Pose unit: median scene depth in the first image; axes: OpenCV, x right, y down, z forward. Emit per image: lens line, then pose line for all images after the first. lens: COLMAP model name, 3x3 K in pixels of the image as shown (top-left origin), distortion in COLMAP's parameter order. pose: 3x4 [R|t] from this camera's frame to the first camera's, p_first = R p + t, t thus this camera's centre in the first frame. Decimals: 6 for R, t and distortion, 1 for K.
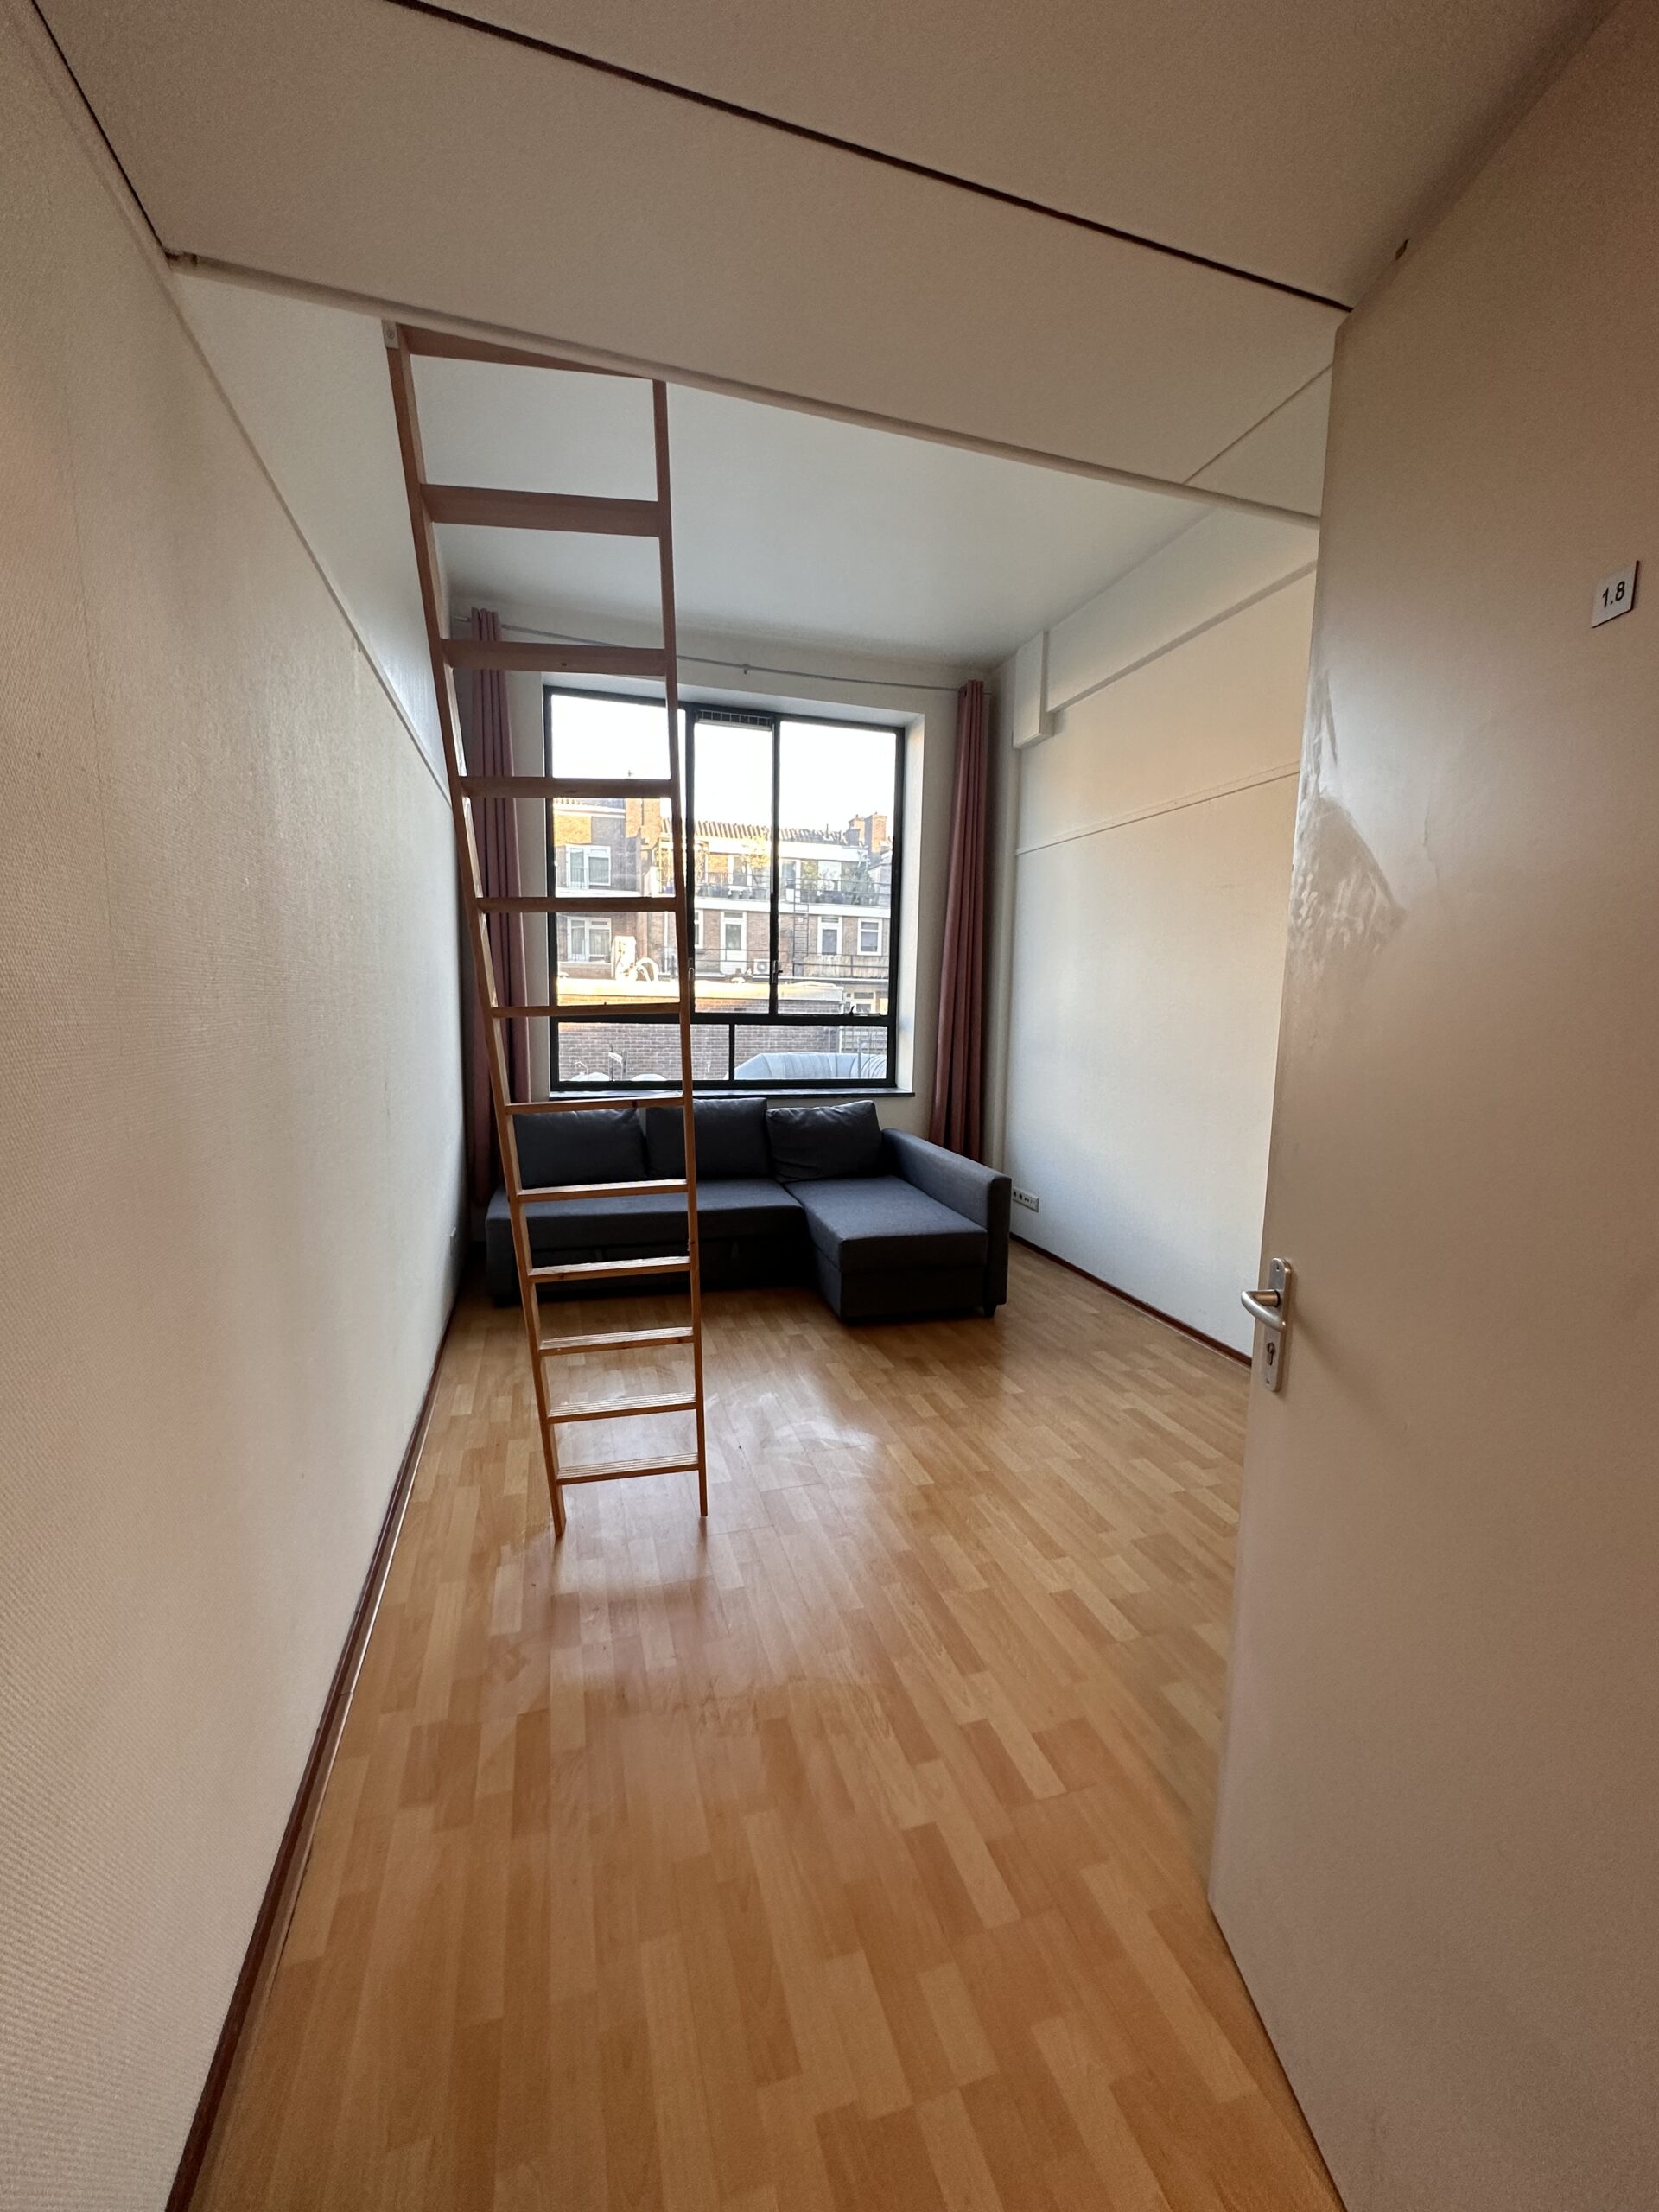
lens RADIAL K [[888.7, 0, 829.4], [0, 888.7, 1112.2], [0, 0, 1]] dist [0.000711, 0.000089]
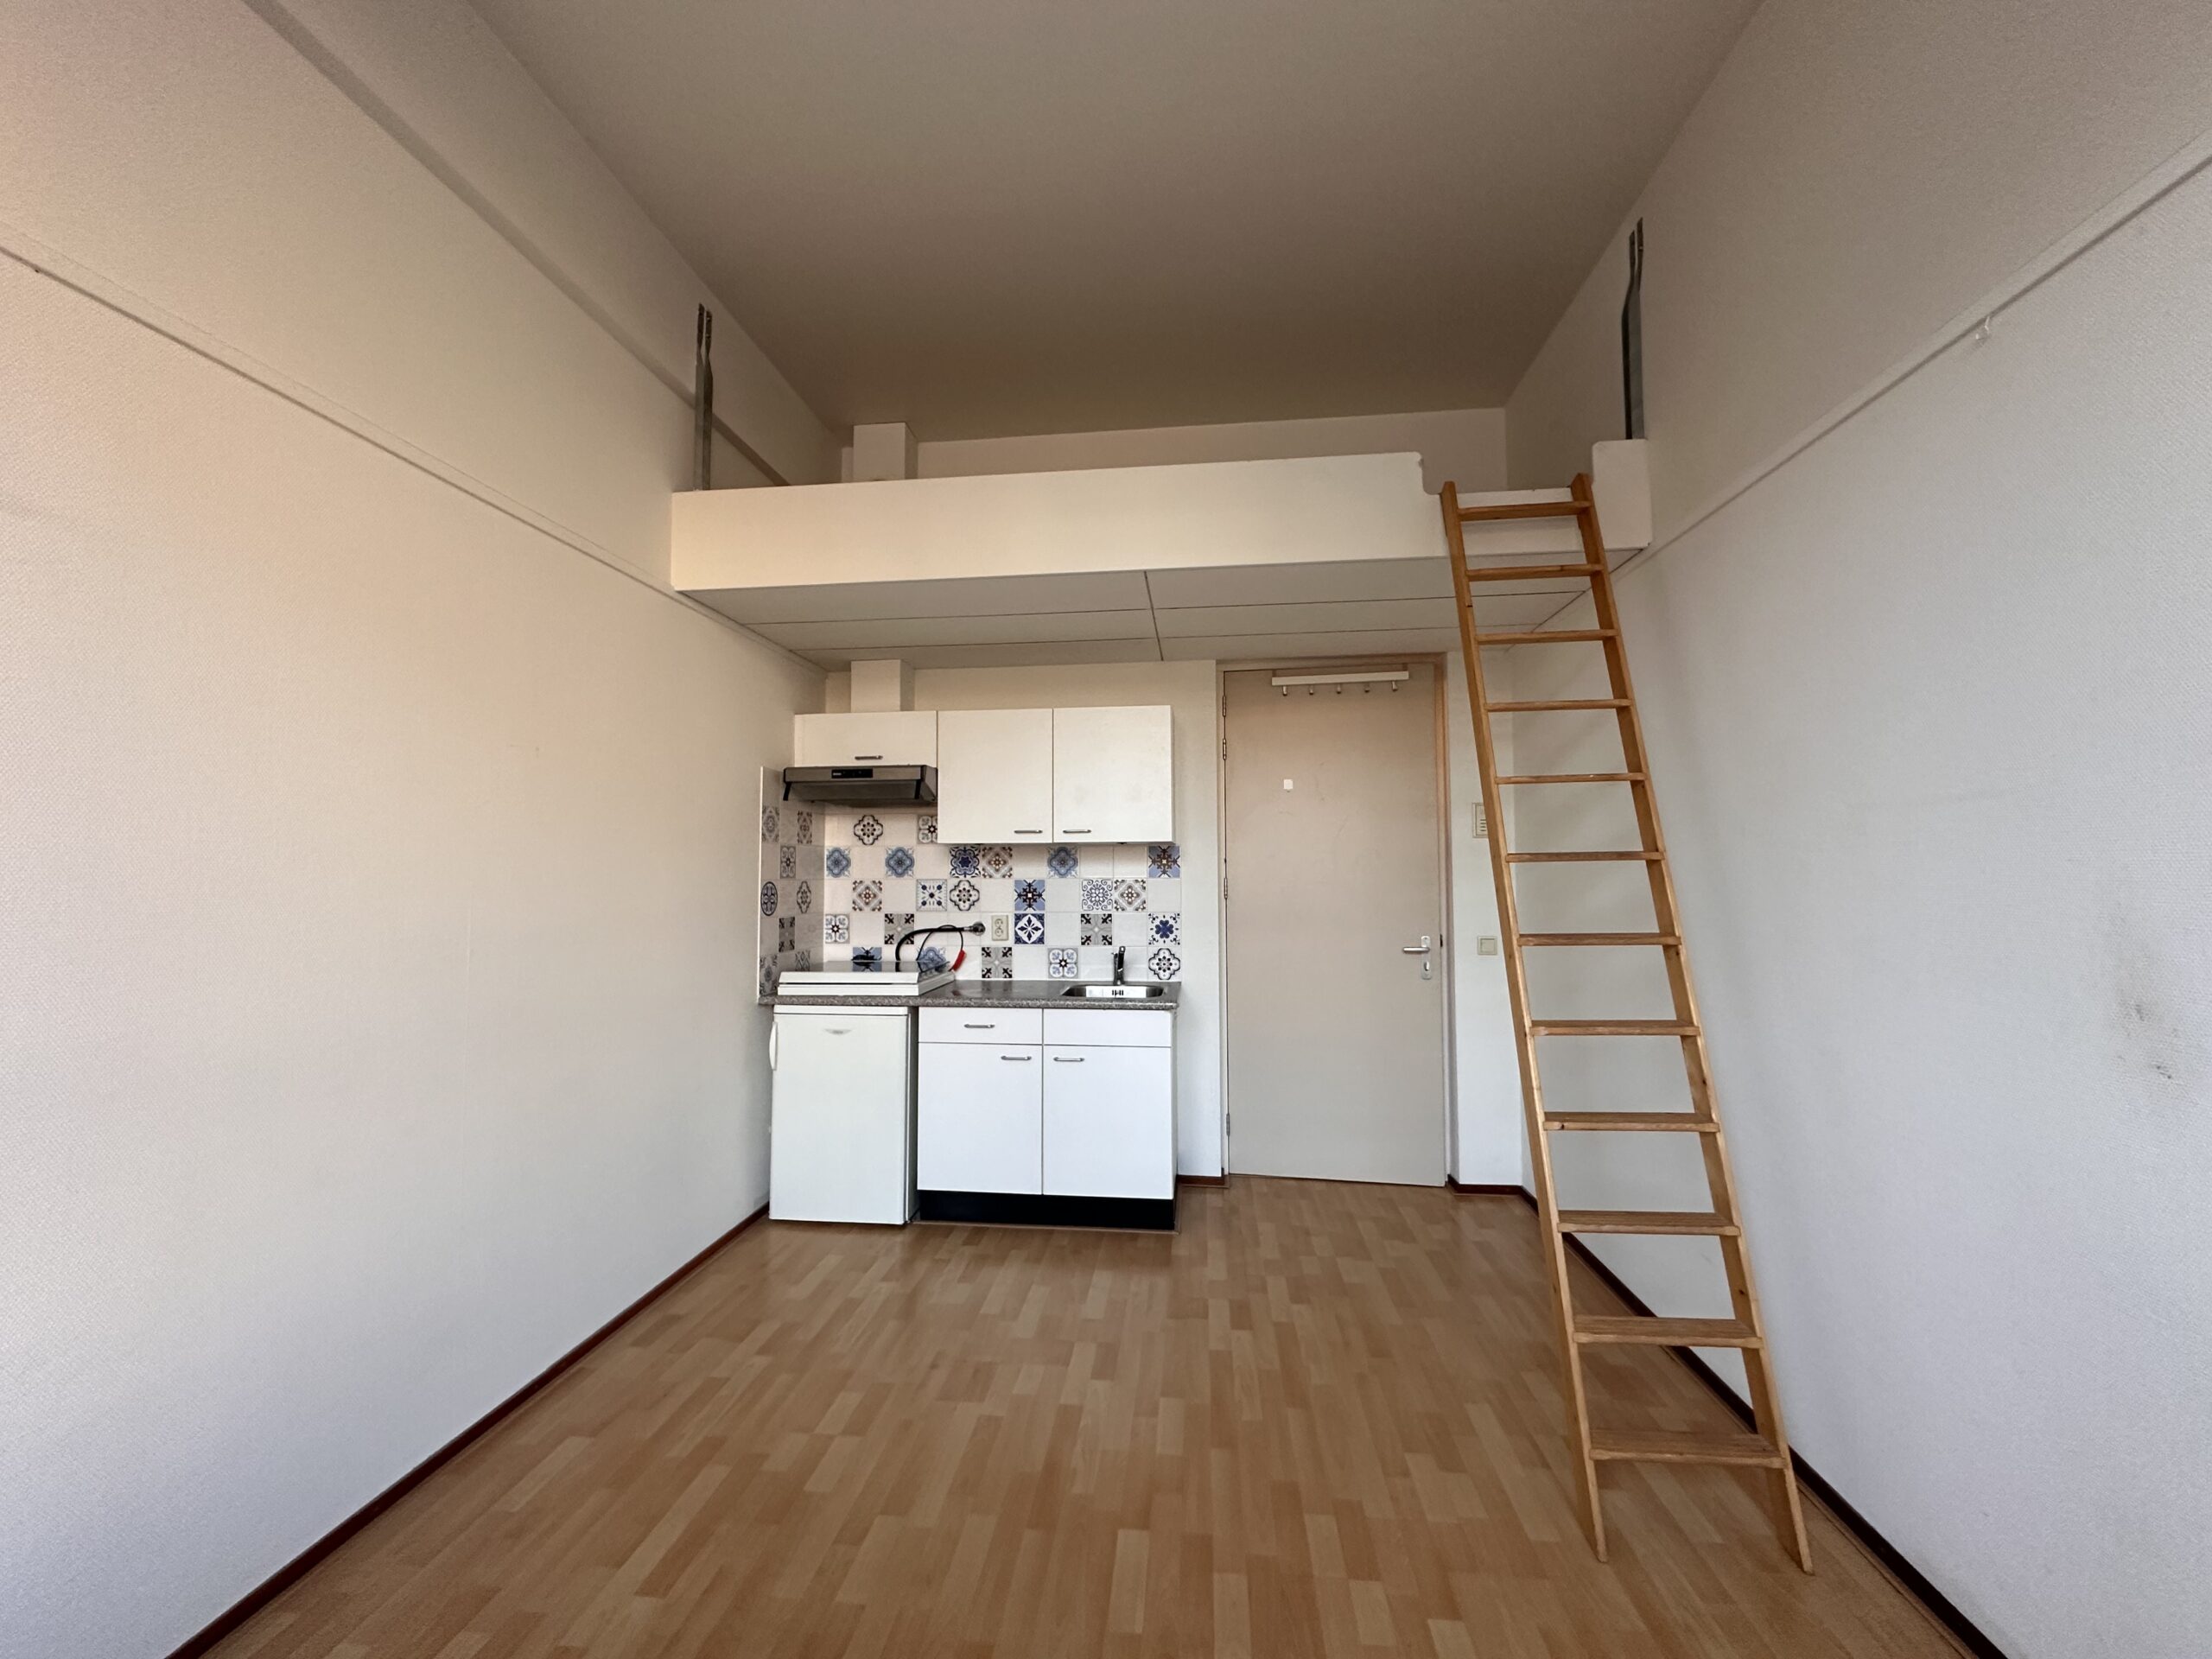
lens RADIAL K [[888.7, 0, 1106.9], [0, 888.7, 826.4], [0, 0, 1]] dist [0.000711, 0.000089]
pose [[-0.917980, 0.003047, 0.396615, -0.217820], [0.035368, 0.996616, 0.074204, -0.266251], [-0.395047, 0.082145, -0.914981, 2.297920]]
